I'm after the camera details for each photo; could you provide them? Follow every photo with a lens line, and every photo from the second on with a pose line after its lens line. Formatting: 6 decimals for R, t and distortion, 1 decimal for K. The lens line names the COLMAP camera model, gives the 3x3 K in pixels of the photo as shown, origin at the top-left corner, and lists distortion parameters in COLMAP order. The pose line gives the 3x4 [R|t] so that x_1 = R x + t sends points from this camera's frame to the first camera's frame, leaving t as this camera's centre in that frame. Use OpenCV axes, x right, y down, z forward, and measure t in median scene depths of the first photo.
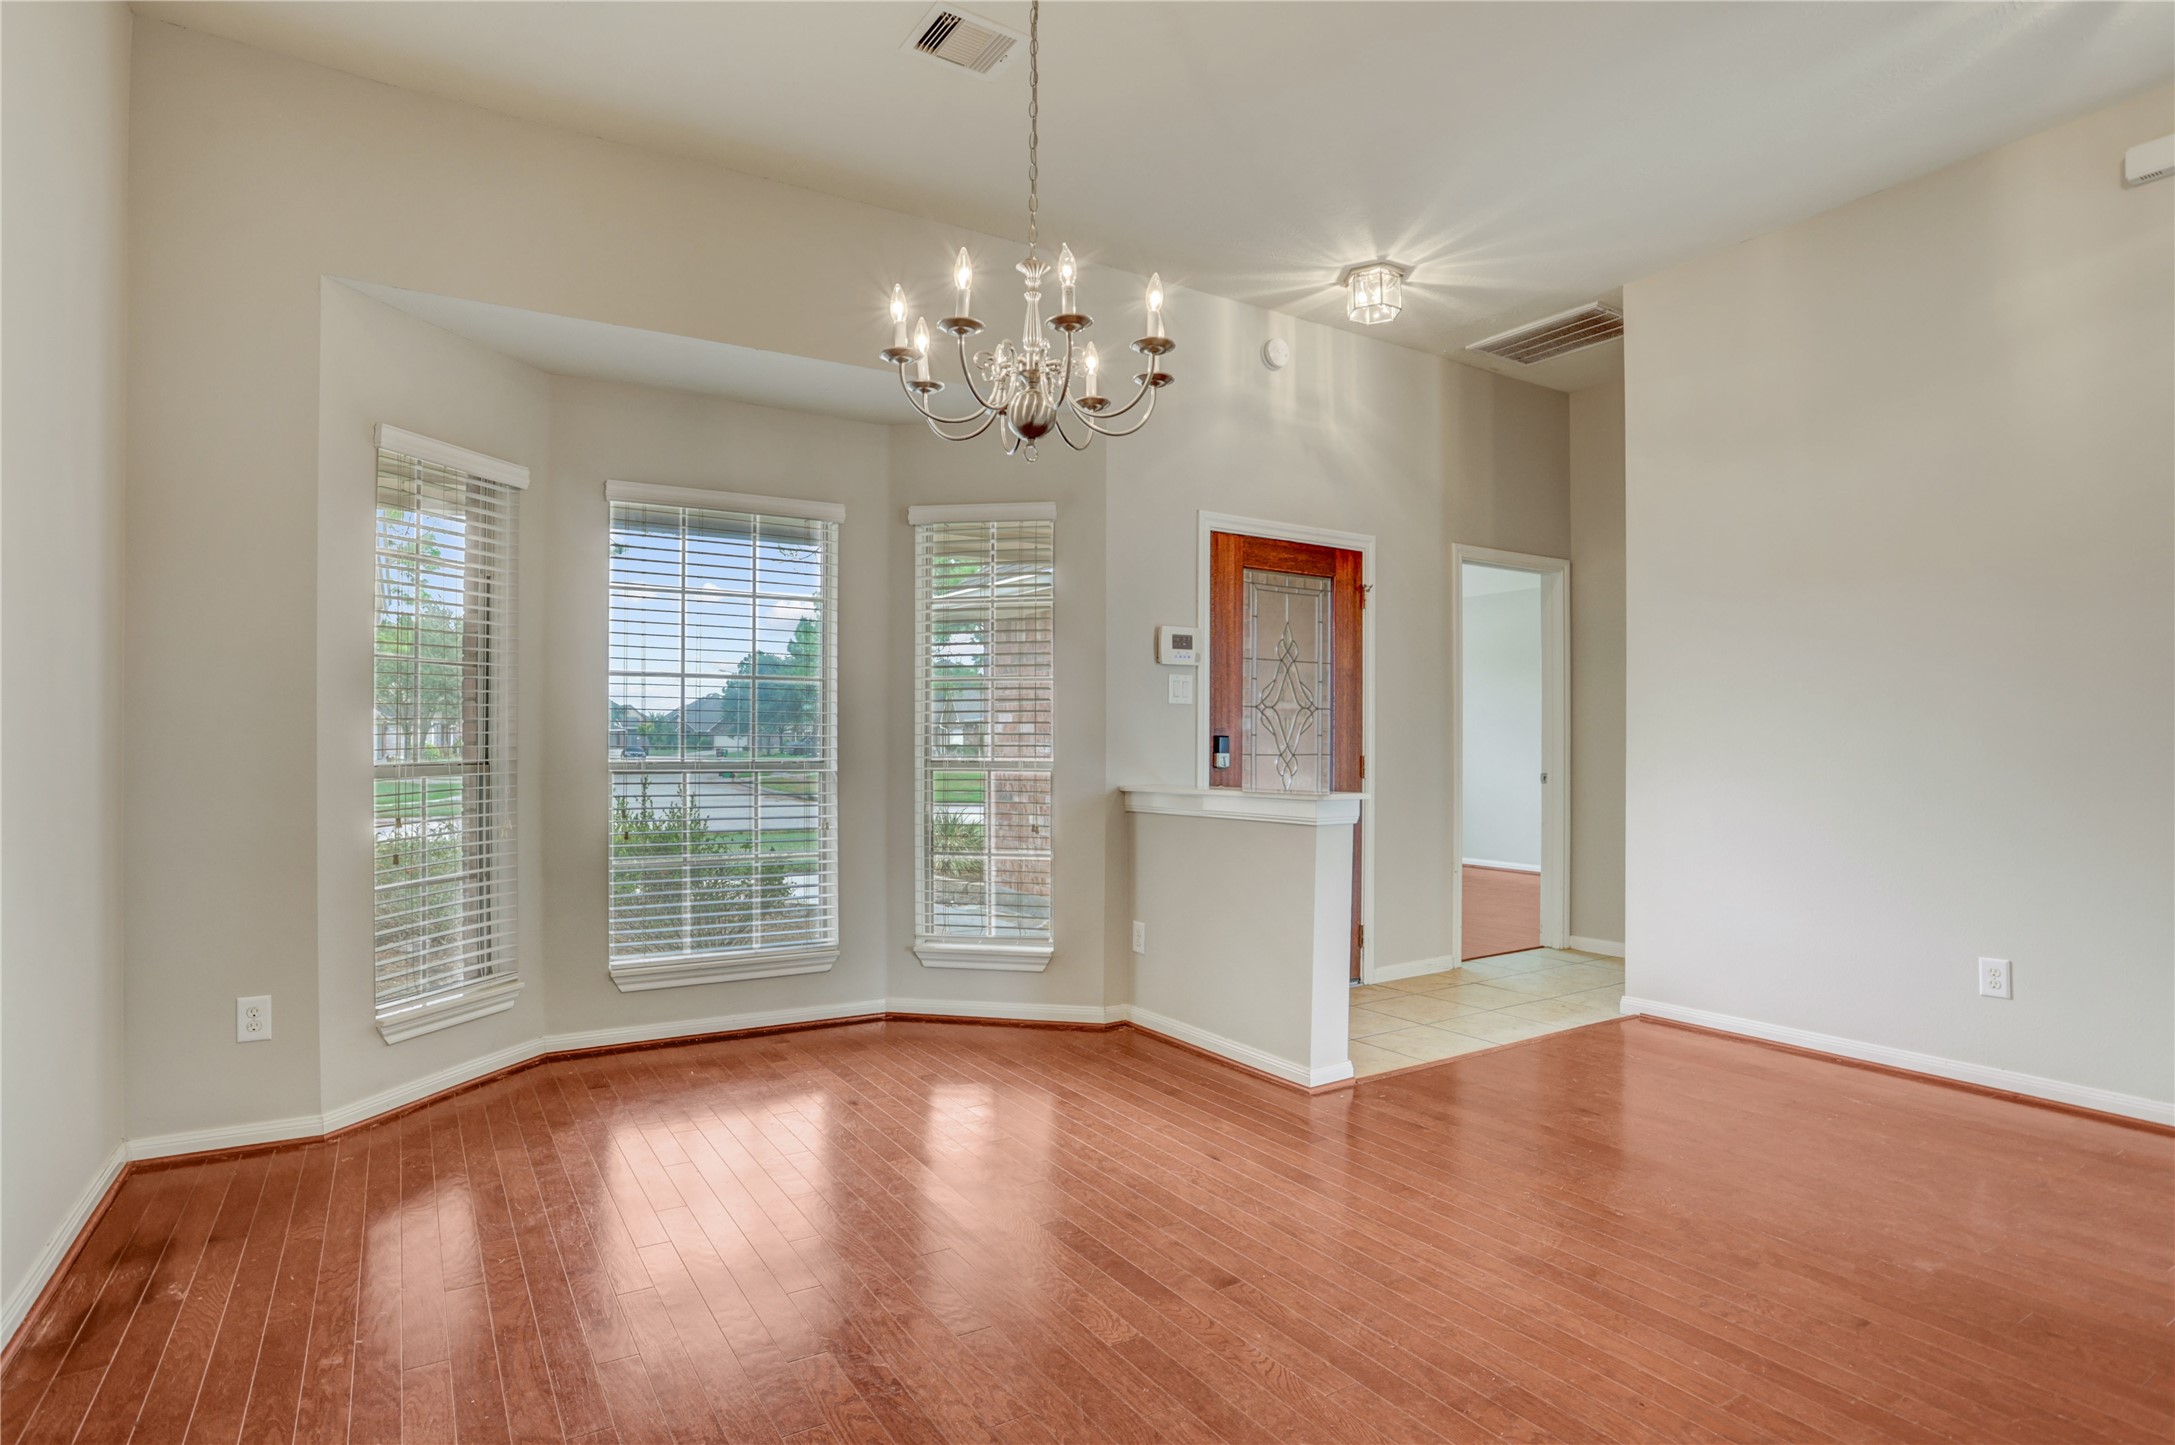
lens RADIAL K [[1113.2, 0, 1097.7], [0, 1113.2, 766.2], [0, 0, 1]] dist [-0.007045, 0.000555]
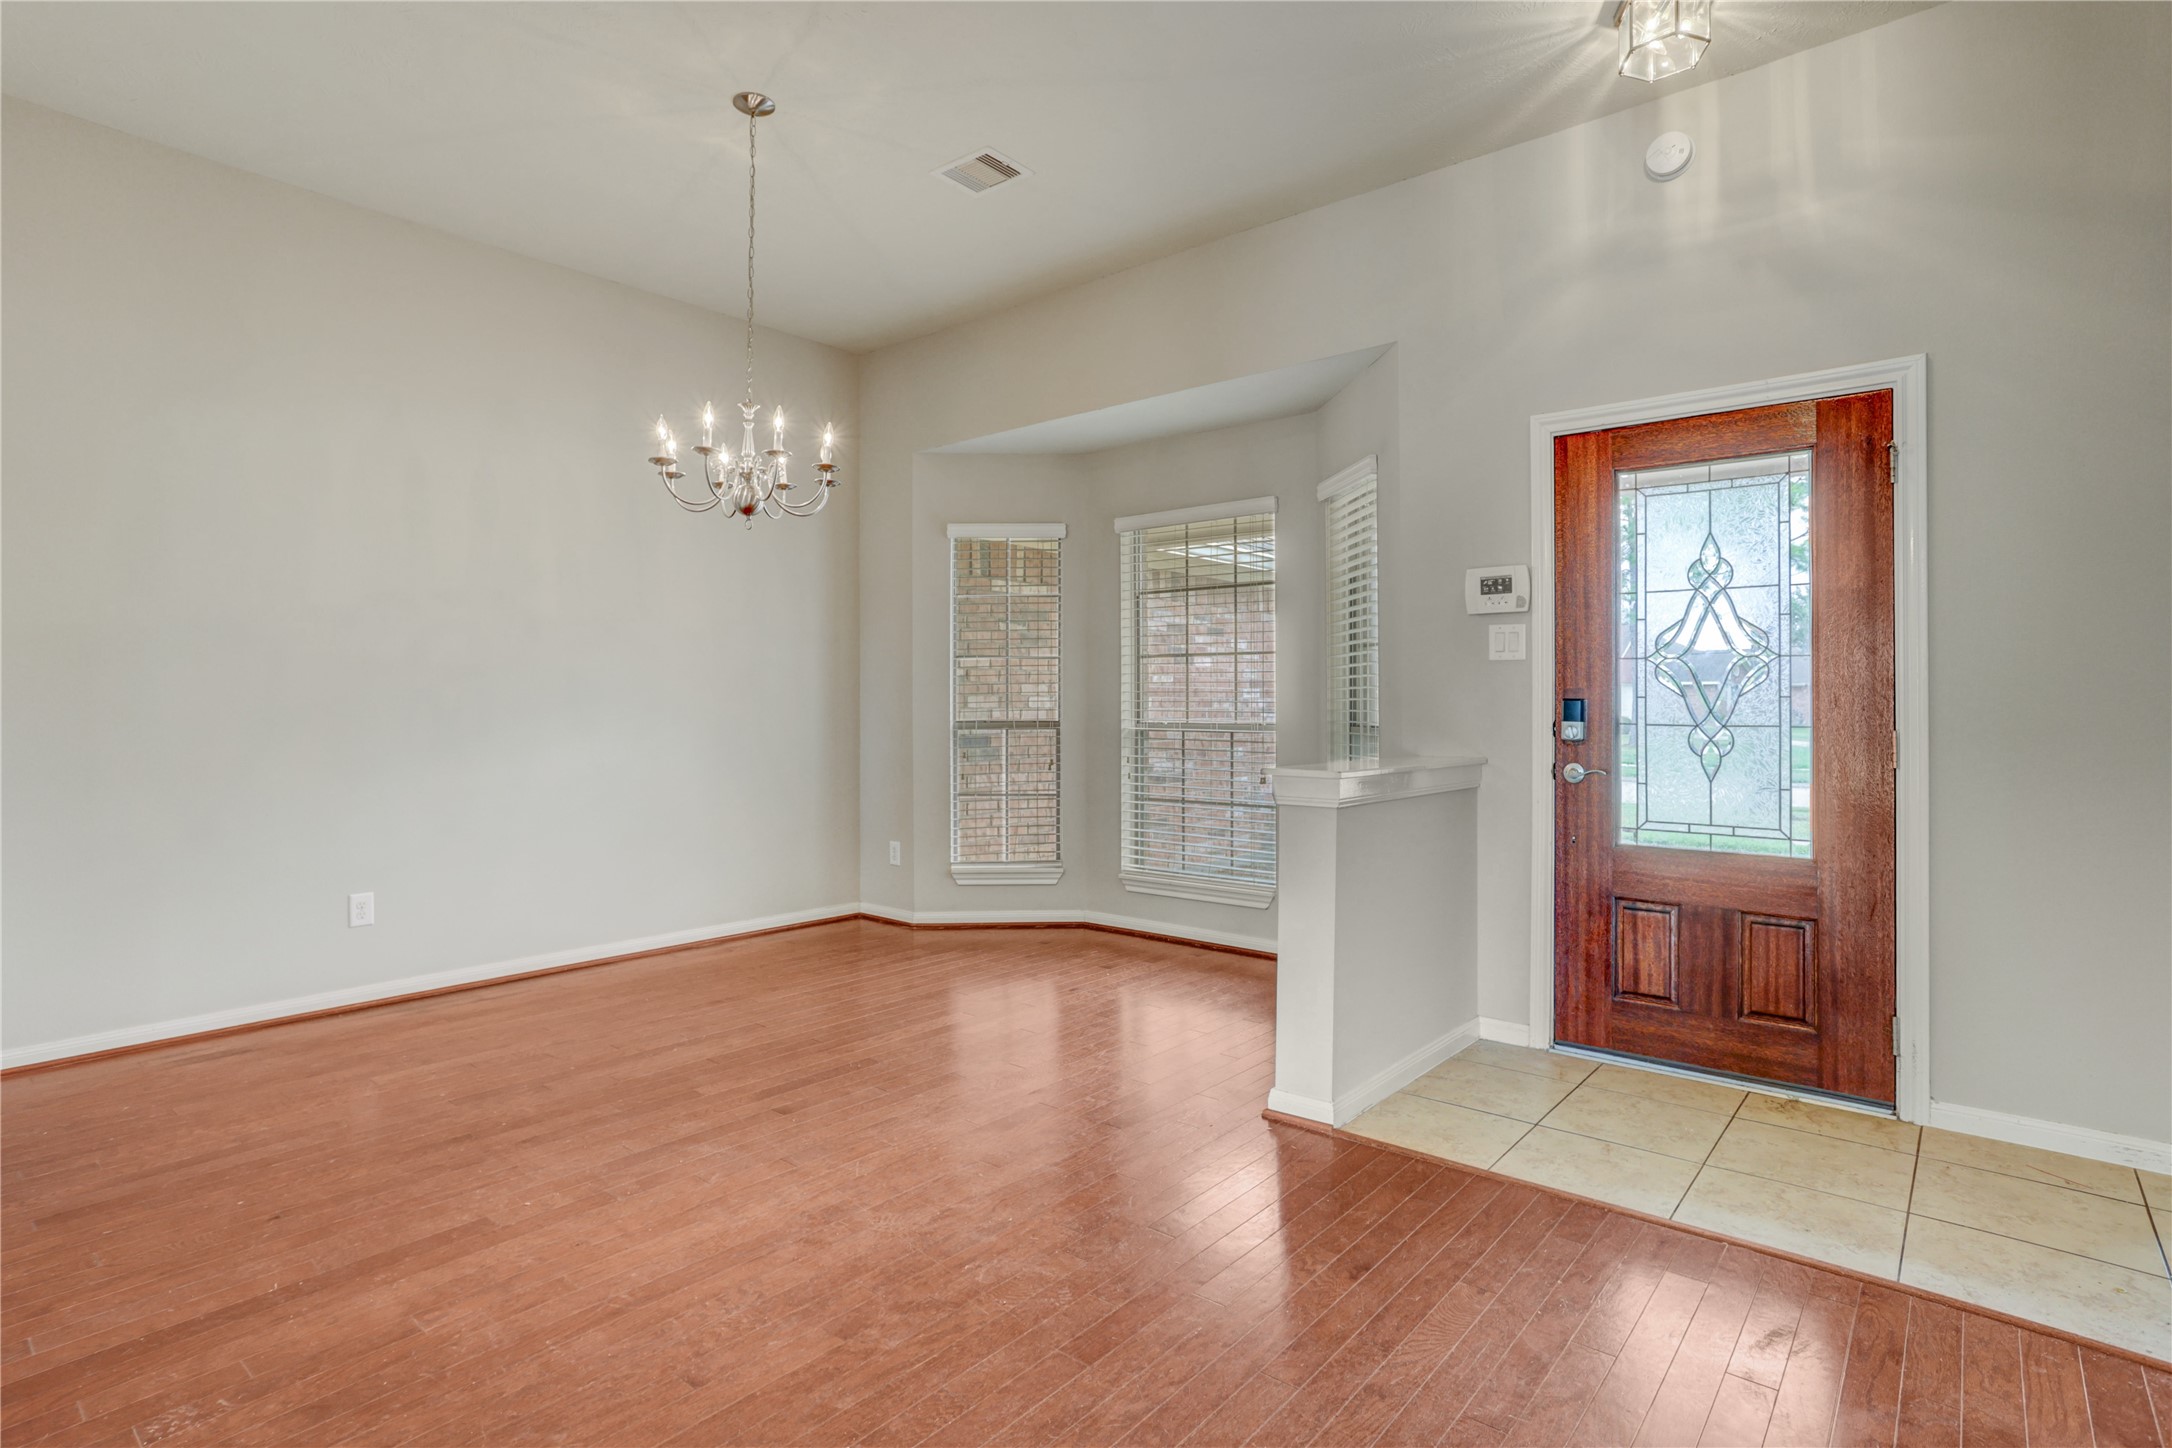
lens RADIAL K [[1059.5, 0, 1086.8], [0, 1059.5, 715.6], [0, 0, 1]] dist [-0.018667, 0.004526]
pose [[0.301625, -0.004286, -0.953417, 0.749070], [-0.020025, 0.999741, -0.010829, -0.001760], [0.953216, 0.022359, 0.301461, 0.498767]]
